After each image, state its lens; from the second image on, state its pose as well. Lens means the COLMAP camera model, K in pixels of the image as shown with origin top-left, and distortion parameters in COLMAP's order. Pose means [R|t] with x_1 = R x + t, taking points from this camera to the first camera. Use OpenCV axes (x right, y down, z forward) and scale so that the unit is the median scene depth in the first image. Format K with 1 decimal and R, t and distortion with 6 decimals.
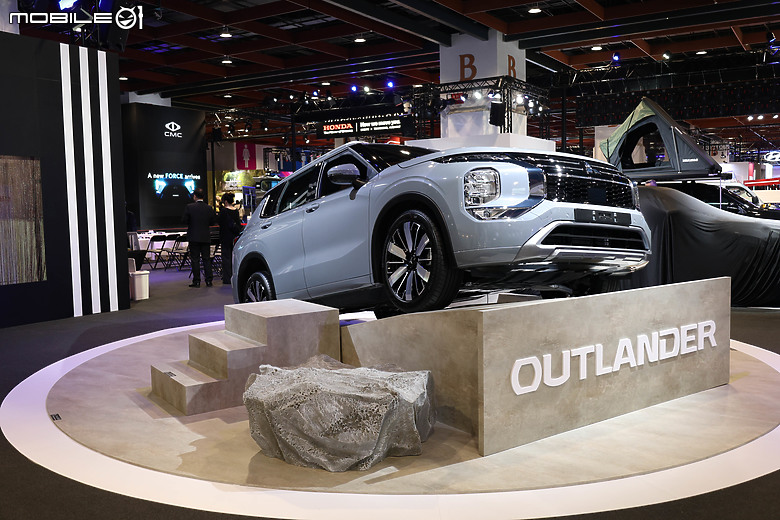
lens RADIAL K [[811.8, 0, 390.0], [0, 811.8, 260.0], [0, 0, 1]] dist [0.067598, 0.010974]
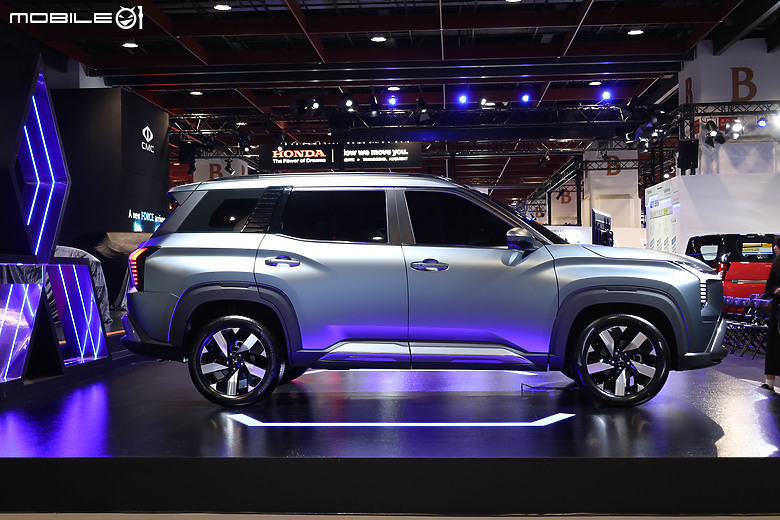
lens RADIAL K [[941.8, 0, 390.0], [0, 941.8, 260.0], [0, 0, 1]] dist [-0.008160, 0.002099]
pose [[0.838075, 0.006380, 0.545517, -0.467323], [0.037887, 0.996837, -0.069864, -0.016637], [-0.544237, 0.079220, 0.835183, 0.323713]]
